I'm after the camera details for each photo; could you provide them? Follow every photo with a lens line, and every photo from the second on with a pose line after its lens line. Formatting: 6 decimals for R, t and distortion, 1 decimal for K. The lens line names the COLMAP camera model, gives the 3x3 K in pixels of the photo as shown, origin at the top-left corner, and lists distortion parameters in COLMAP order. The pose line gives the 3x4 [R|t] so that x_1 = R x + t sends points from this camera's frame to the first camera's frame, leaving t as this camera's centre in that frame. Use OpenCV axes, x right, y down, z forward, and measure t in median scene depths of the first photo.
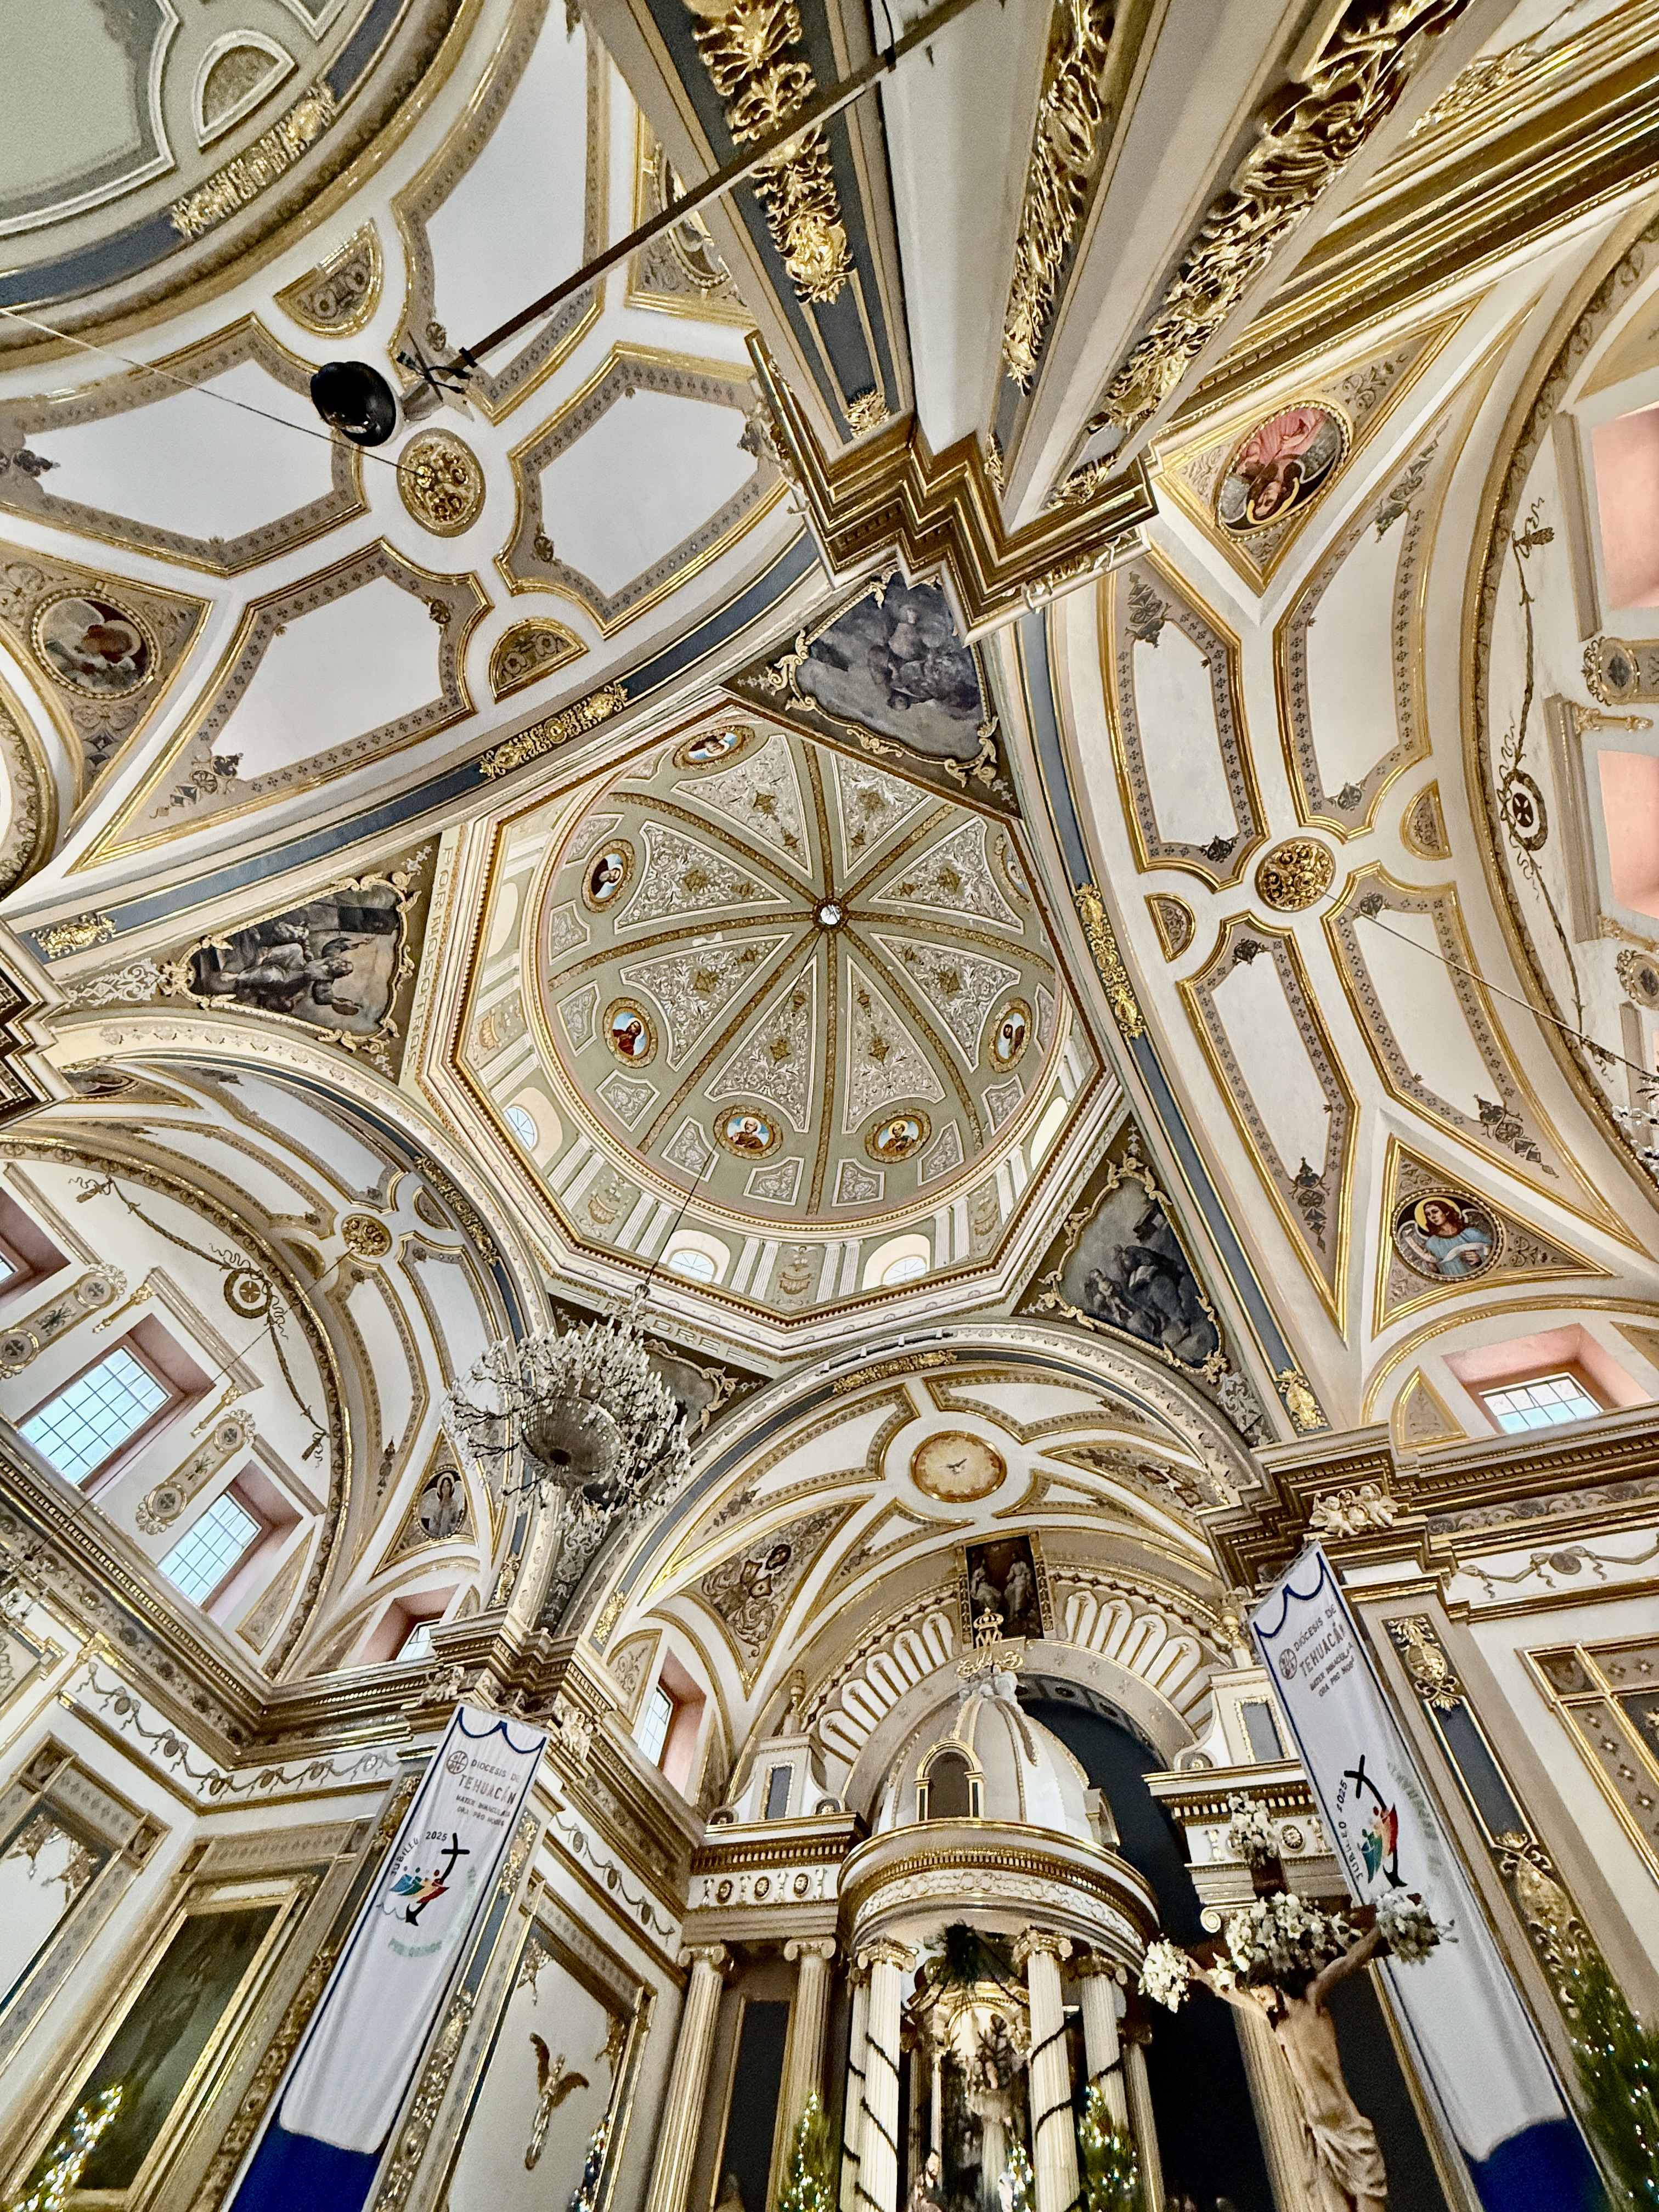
lens RADIAL K [[883.7, 0, 829.8], [0, 883.7, 1096.8], [0, 0, 1]] dist [0.000595, 0.000742]
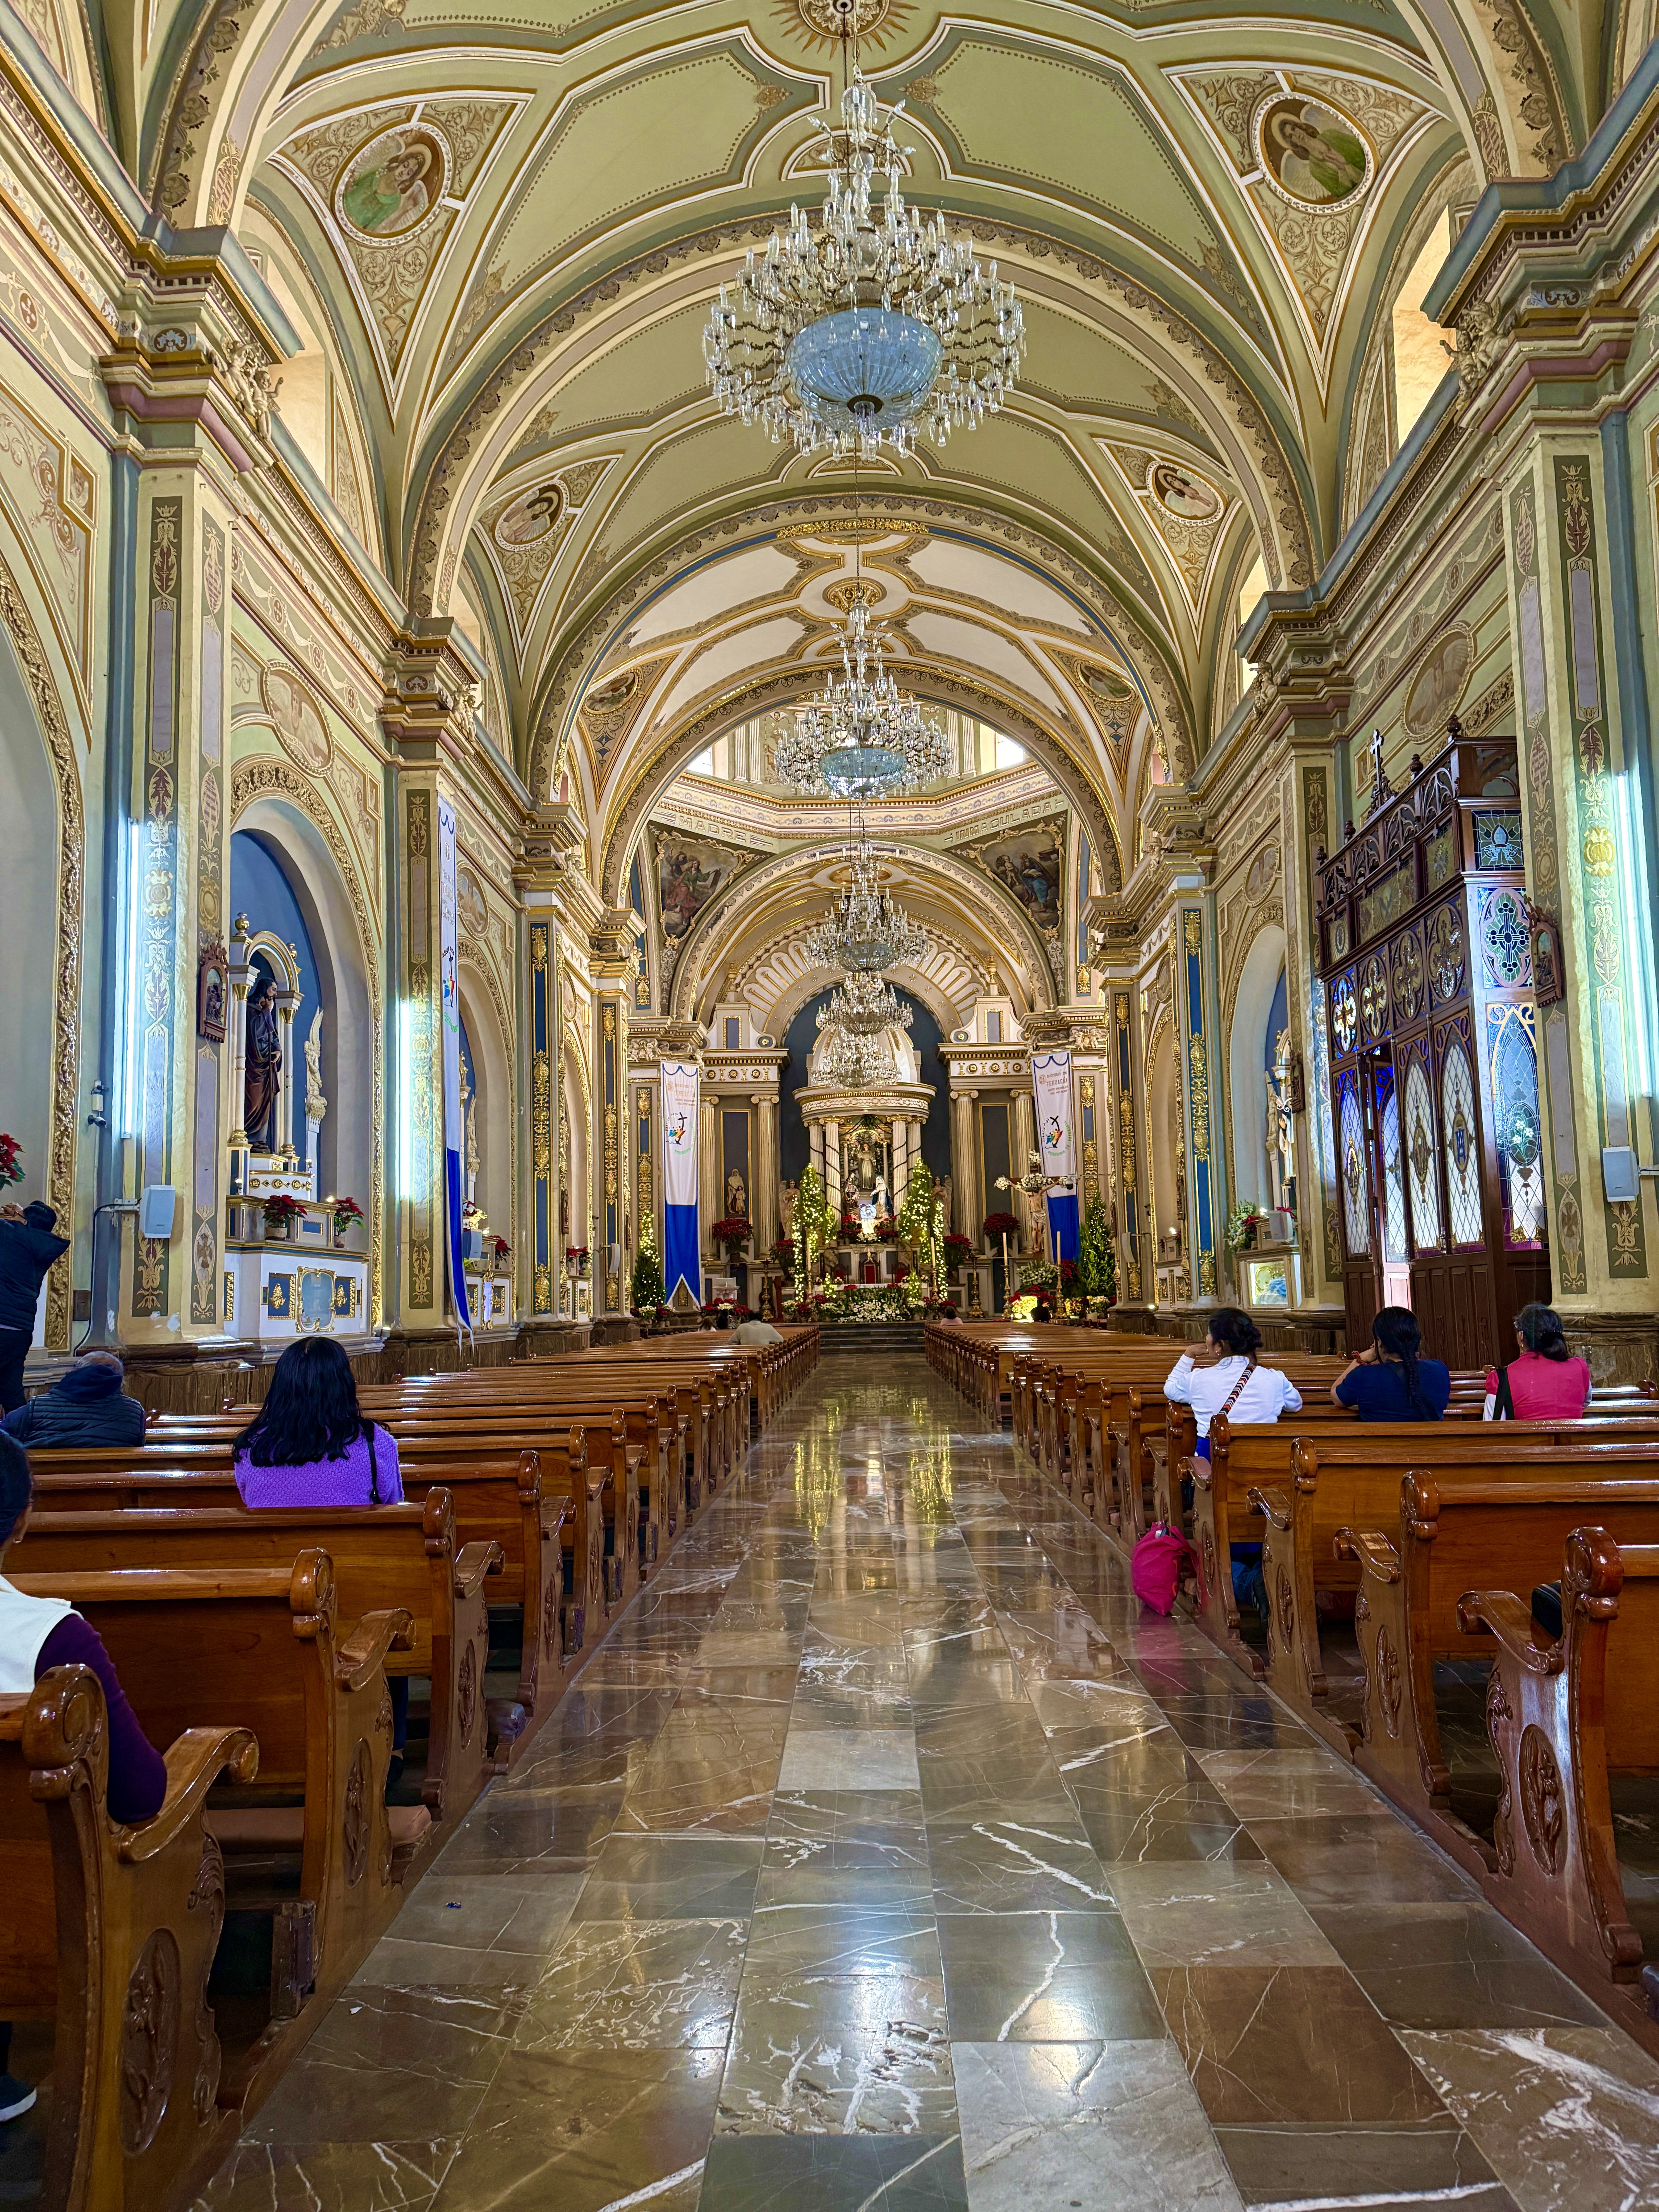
lens RADIAL K [[1567.6, 0, 829.5], [0, 1567.6, 1106.0], [0, 0, 1]] dist [0.202549, 0.000037]
pose [[0.909075, -0.085791, 0.407705, -1.306884], [-0.302464, 0.537091, 0.787432, -1.859555], [-0.286529, -0.839150, 0.462307, -0.715735]]
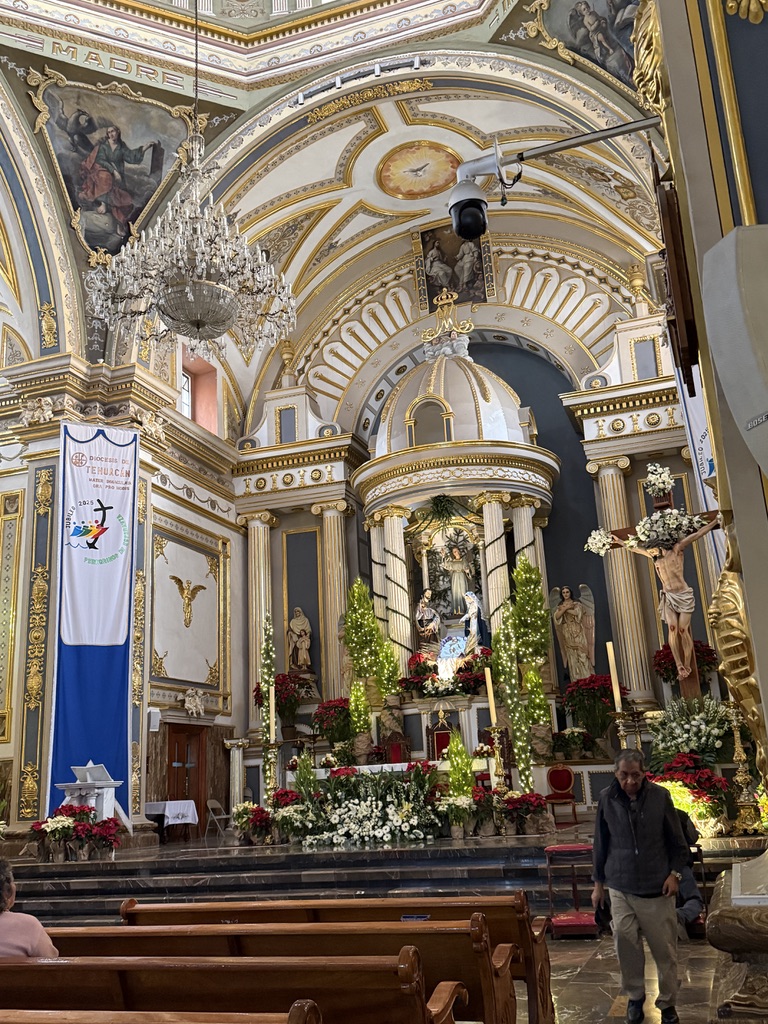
lens RADIAL K [[977.9, 0, 384.0], [0, 977.9, 512.0], [0, 0, 1]] dist [0.188662, -0.364326]
pose [[0.981489, -0.136169, 0.134675, -0.146392], [-0.010765, 0.662857, 0.748669, -0.263309], [-0.191216, -0.736260, 0.649121, -0.099506]]
